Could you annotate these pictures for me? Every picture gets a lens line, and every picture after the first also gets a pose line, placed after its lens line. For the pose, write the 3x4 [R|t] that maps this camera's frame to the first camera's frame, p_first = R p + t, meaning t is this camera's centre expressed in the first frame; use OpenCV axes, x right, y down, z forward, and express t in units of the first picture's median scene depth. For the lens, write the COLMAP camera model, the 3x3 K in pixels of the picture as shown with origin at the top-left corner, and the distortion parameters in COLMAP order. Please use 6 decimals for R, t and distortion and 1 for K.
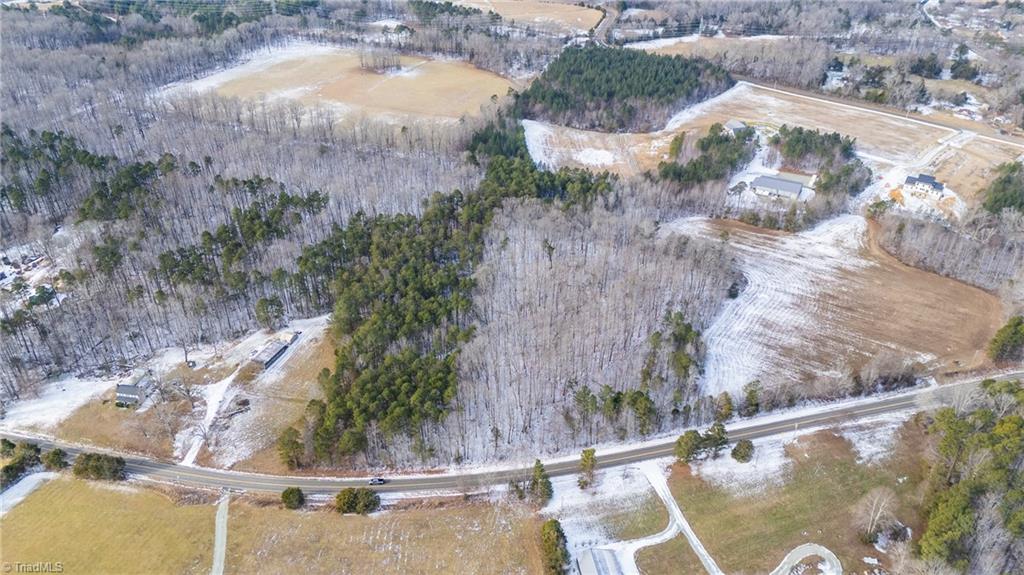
lens RADIAL K [[747.1, 0, 512.0], [0, 747.1, 287.5], [0, 0, 1]] dist [0.067757, -0.049806]
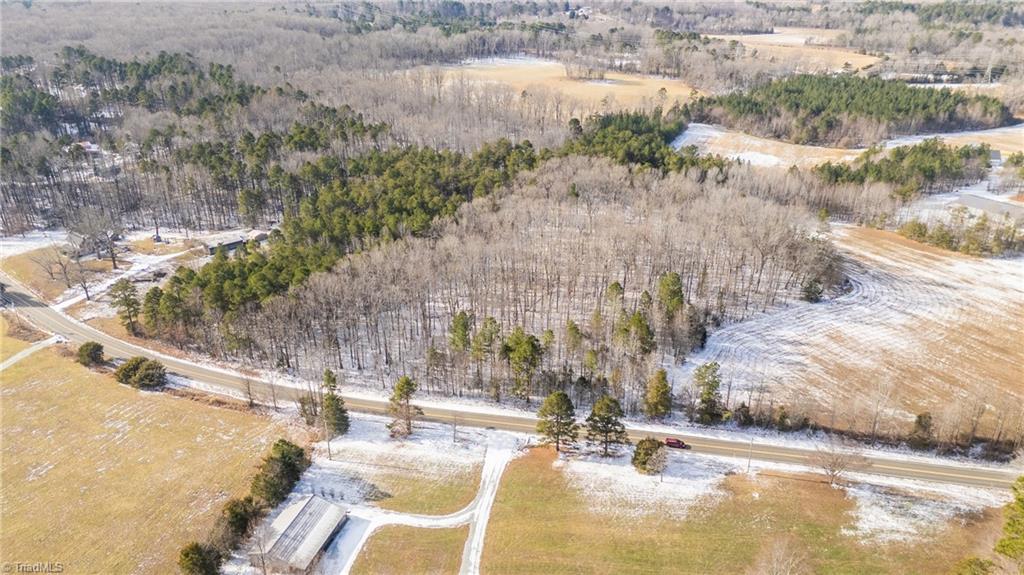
lens RADIAL K [[747.1, 0, 512.0], [0, 747.1, 287.5], [0, 0, 1]] dist [0.067757, -0.049806]
pose [[0.900040, 0.183470, -0.395306, 0.345838], [-0.233139, 0.969059, -0.081055, 0.129399], [0.368204, 0.165114, 0.914966, 0.302617]]
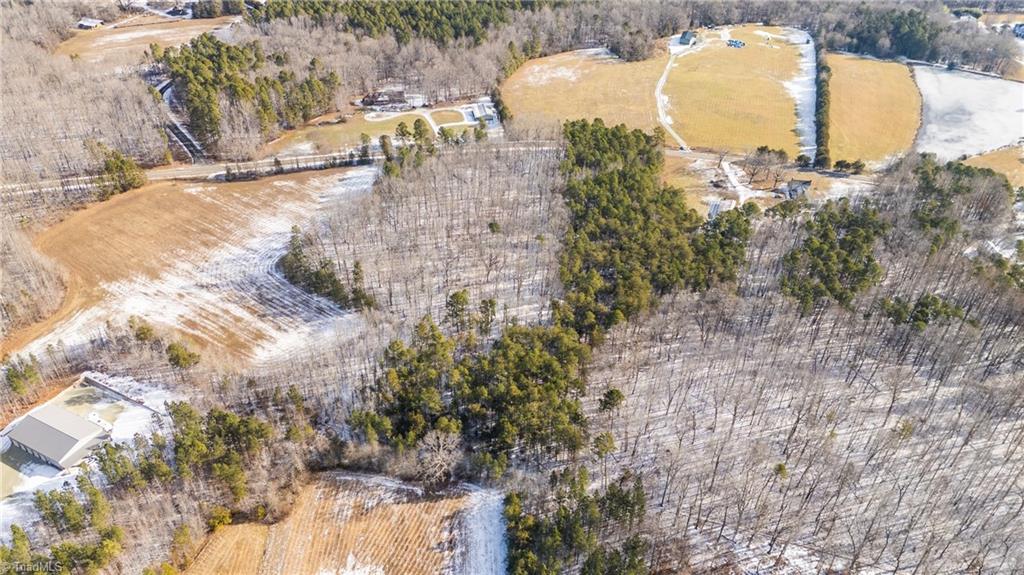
lens RADIAL K [[747.1, 0, 512.0], [0, 747.1, 287.5], [0, 0, 1]] dist [0.067757, -0.049806]
pose [[-0.999467, -0.021519, -0.024553, 0.053348], [-0.030569, 0.352649, 0.935256, -0.980736], [-0.011467, 0.935508, -0.353118, 1.524193]]
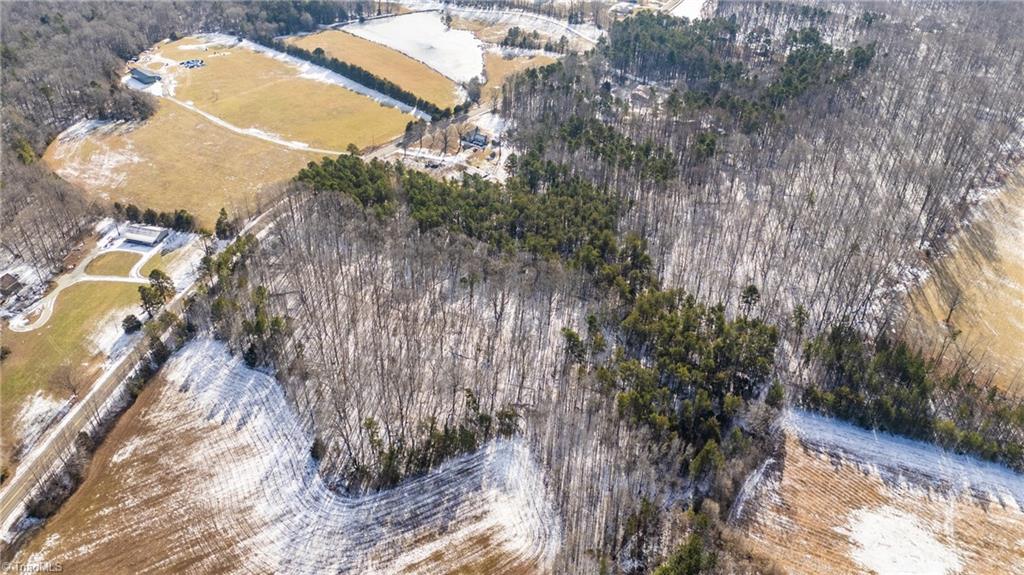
lens RADIAL K [[747.1, 0, 512.0], [0, 747.1, 287.5], [0, 0, 1]] dist [0.067757, -0.049806]
pose [[-0.407278, 0.522410, -0.749142, 0.727258], [-0.512721, 0.548019, 0.660903, -0.691444], [0.755806, 0.653272, 0.044655, 1.094628]]
